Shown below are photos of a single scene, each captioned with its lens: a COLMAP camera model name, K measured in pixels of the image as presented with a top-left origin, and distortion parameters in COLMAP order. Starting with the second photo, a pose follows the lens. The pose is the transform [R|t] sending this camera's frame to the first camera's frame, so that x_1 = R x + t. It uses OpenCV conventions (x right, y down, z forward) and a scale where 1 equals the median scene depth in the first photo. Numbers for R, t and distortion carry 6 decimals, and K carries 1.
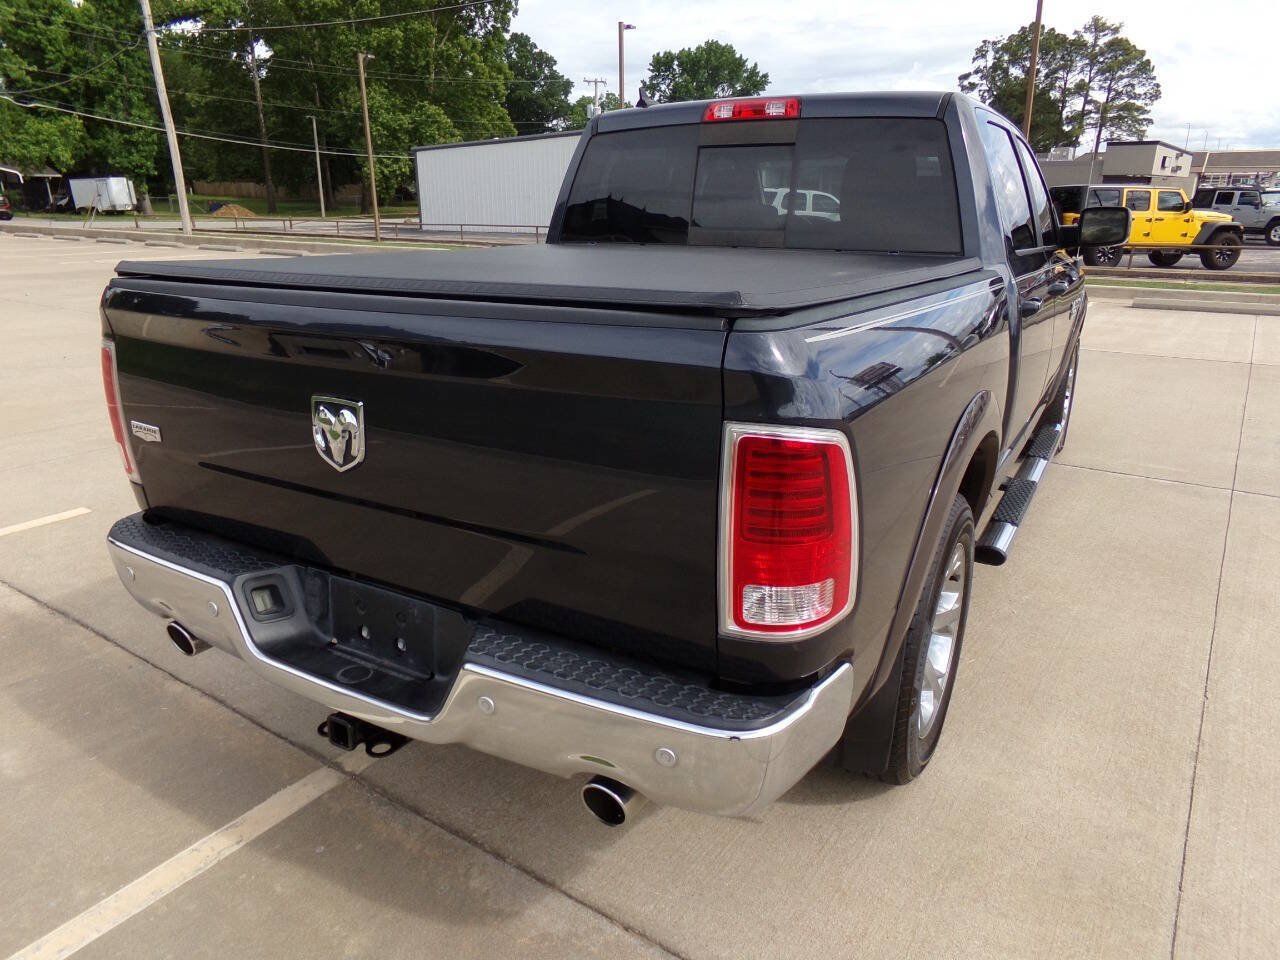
lens RADIAL K [[871.7, 0, 638.7], [0, 871.7, 485.2], [0, 0, 1]] dist [0.001090, 0.018605]
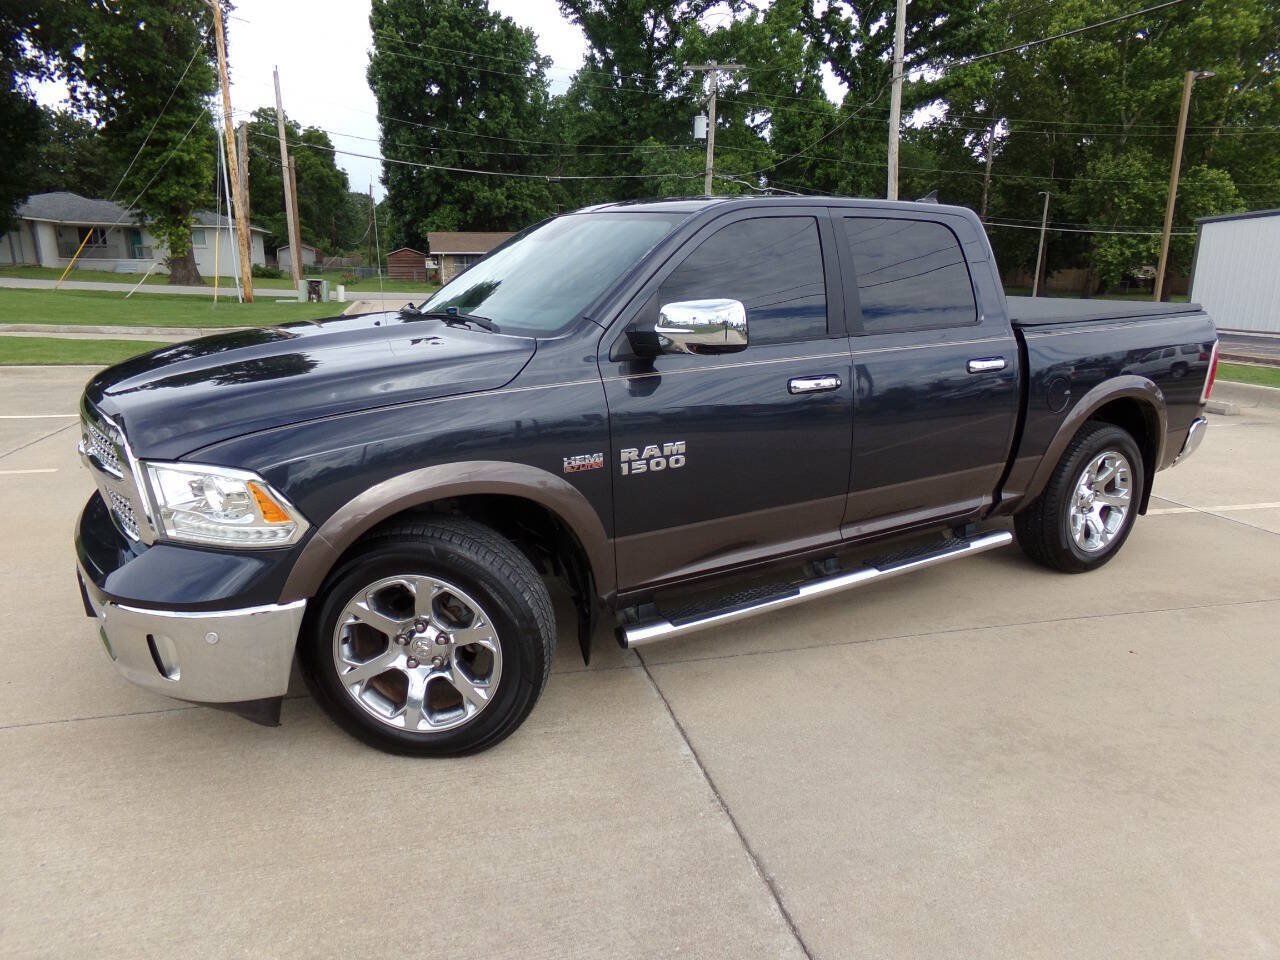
lens RADIAL K [[871.7, 0, 637.3], [0, 871.7, 478.9], [0, 0, 1]] dist [0.001090, 0.018605]
pose [[0.744338, 0.164128, -0.647320, -0.069338], [-0.224984, 0.974292, -0.011673, -0.045033], [0.628764, 0.154325, 0.762129, 0.132131]]
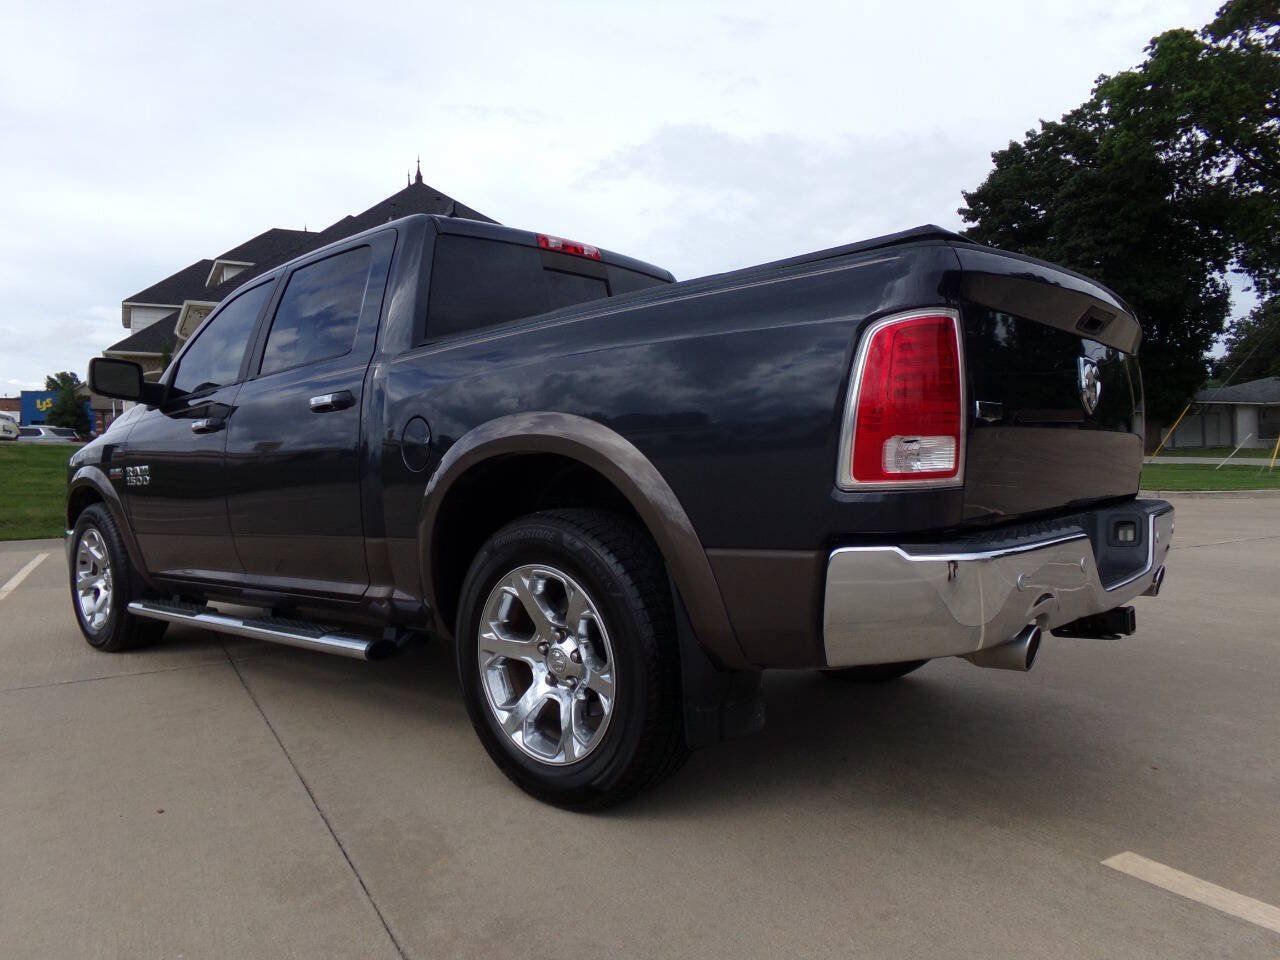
lens RADIAL K [[871.7, 0, 643.1], [0, 871.7, 485.0], [0, 0, 1]] dist [0.001090, 0.018605]
pose [[-0.420228, 0.029142, -0.906951, -0.055374], [-0.274320, 0.948639, 0.157585, -0.067571], [0.864961, 0.315016, -0.390650, 0.231047]]
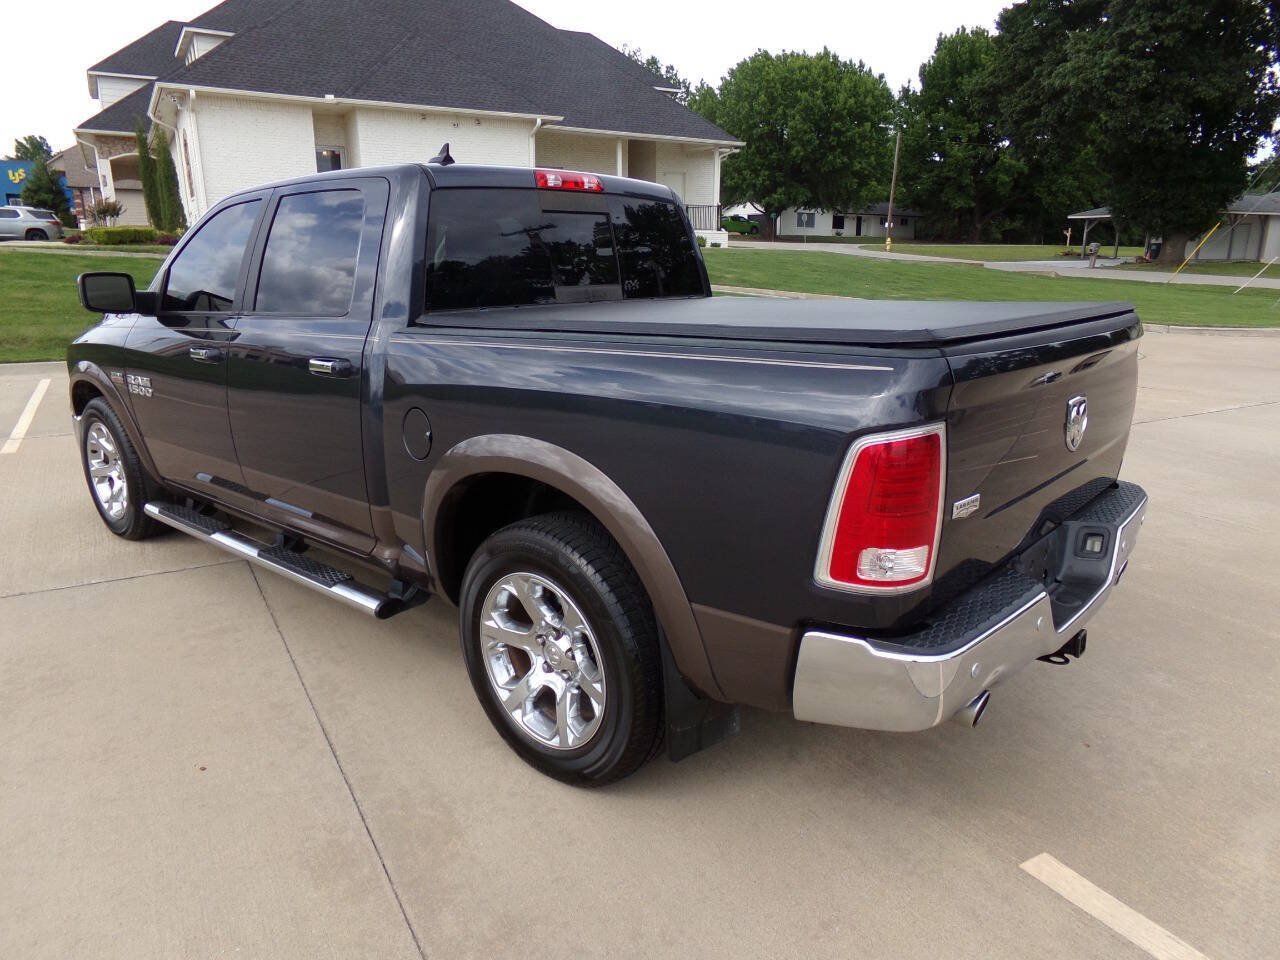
lens RADIAL K [[871.7, 0, 641.8], [0, 871.7, 485.5], [0, 0, 1]] dist [0.001090, 0.018605]
pose [[-0.425040, 0.229887, -0.875496, -0.055379], [-0.299188, 0.877171, 0.375578, -0.077406], [0.854299, 0.421573, -0.304054, 0.228119]]
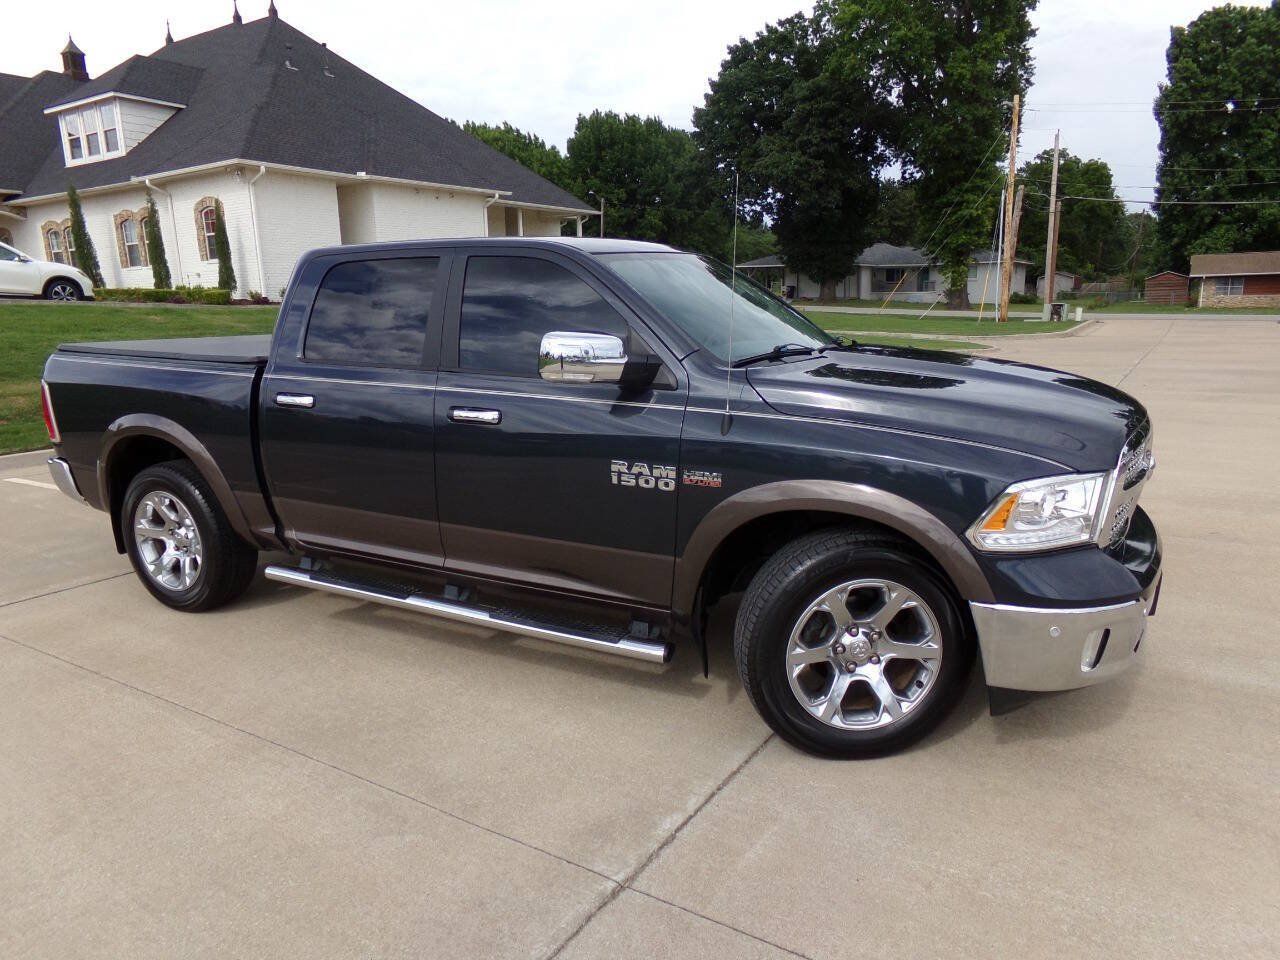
lens RADIAL K [[871.7, 0, 640.3], [0, 871.7, 481.5], [0, 0, 1]] dist [0.001090, 0.018605]
pose [[0.036475, 0.204304, -0.978228, 0.085780], [-0.304905, 0.934479, 0.183798, -0.023727], [0.951684, 0.291563, 0.096378, 0.067641]]
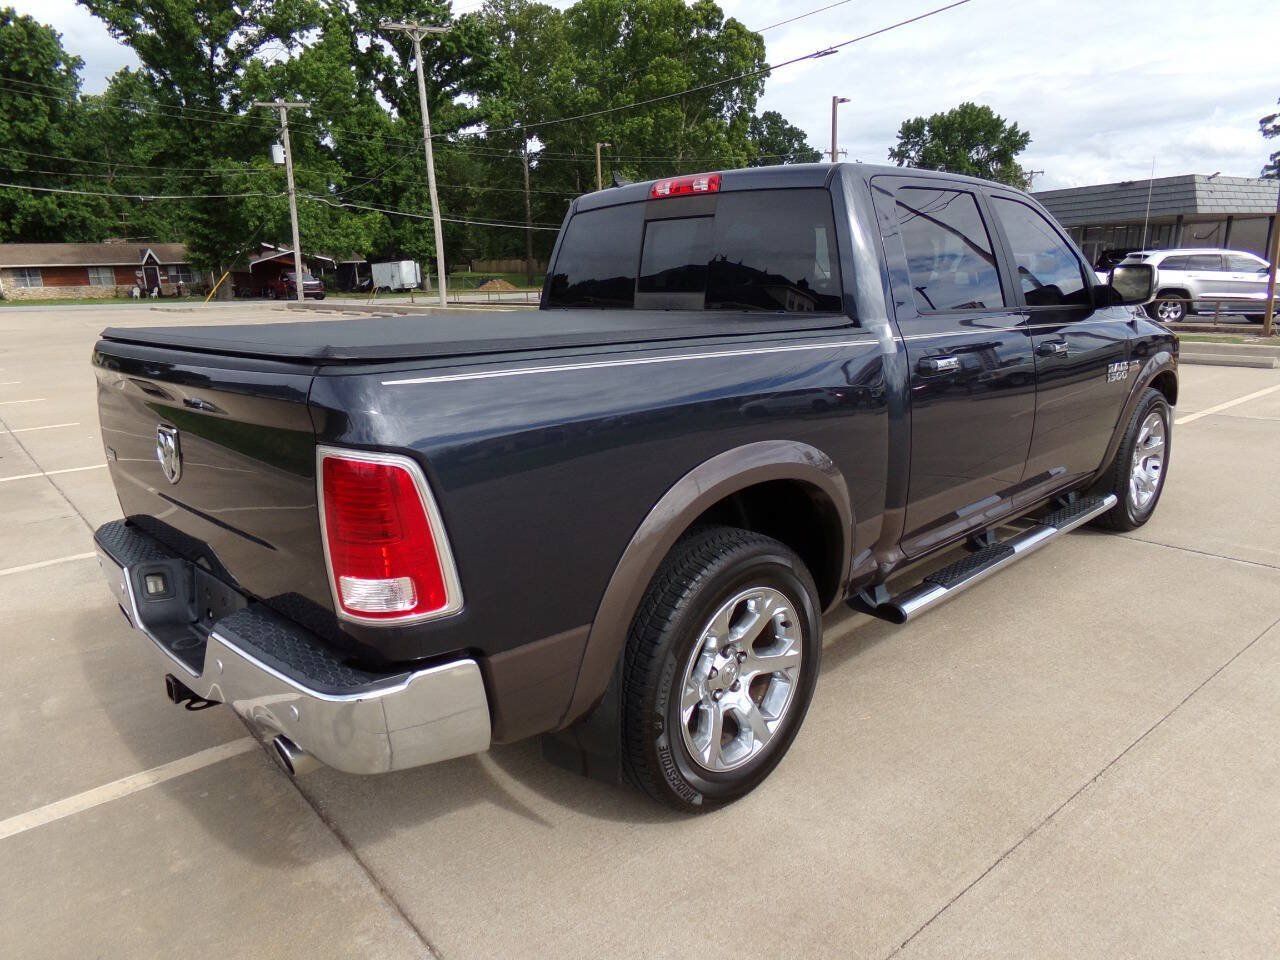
lens RADIAL K [[871.7, 0, 638.6], [0, 871.7, 487.9], [0, 0, 1]] dist [0.001090, 0.018605]
pose [[0.962269, 0.040342, -0.269093, 0.018917], [-0.059246, 0.996285, -0.062502, 0.000881], [0.265572, 0.076087, 0.961084, -0.002027]]
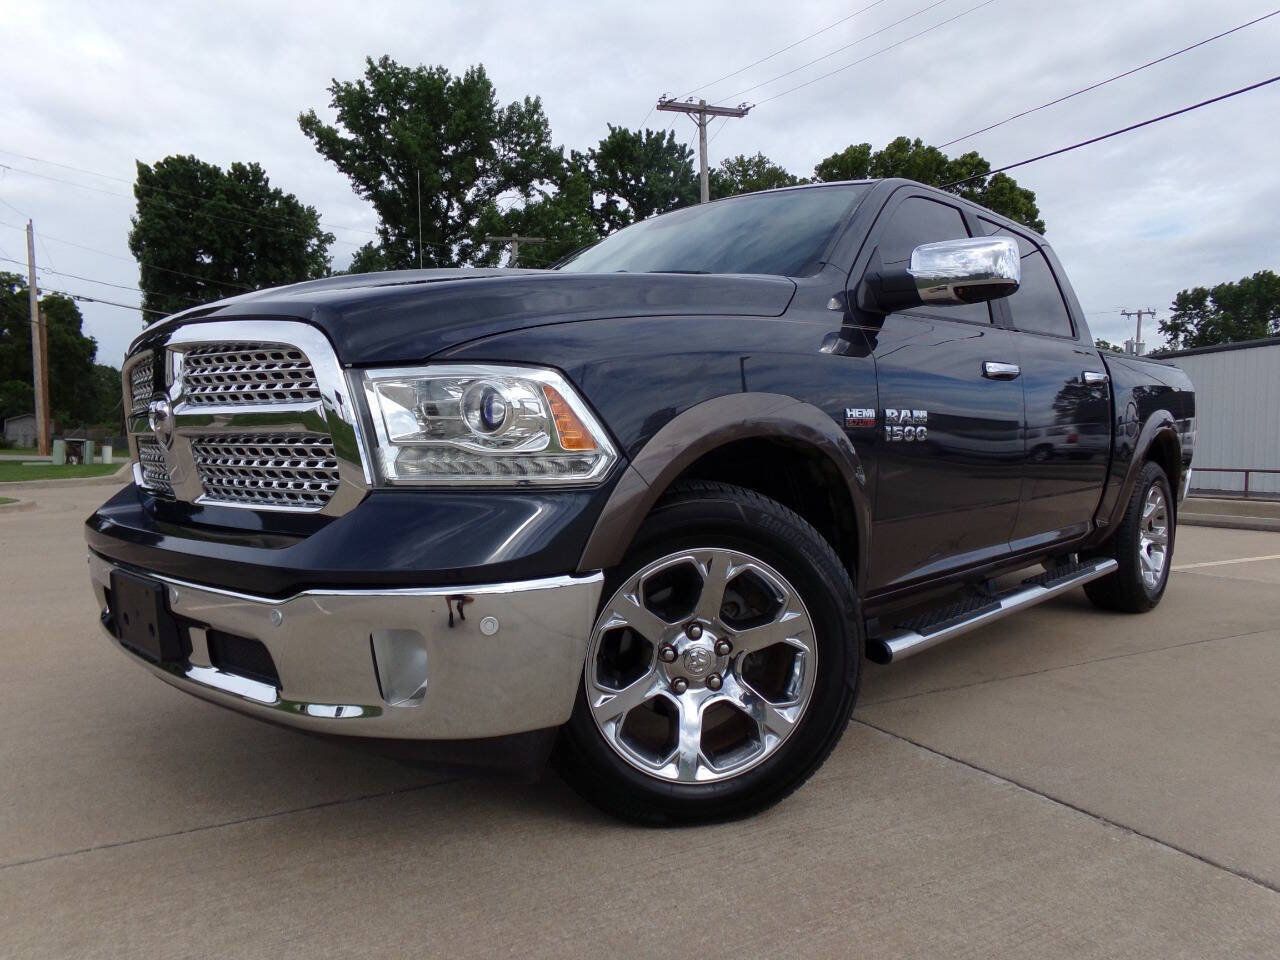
lens RADIAL K [[871.7, 0, 637.0], [0, 871.7, 488.5], [0, 0, 1]] dist [0.001090, 0.018605]
pose [[0.887394, 0.023742, -0.460400, -0.091610], [-0.149363, 0.959612, -0.238402, -0.033117], [0.436145, 0.280324, 0.855100, 0.130368]]
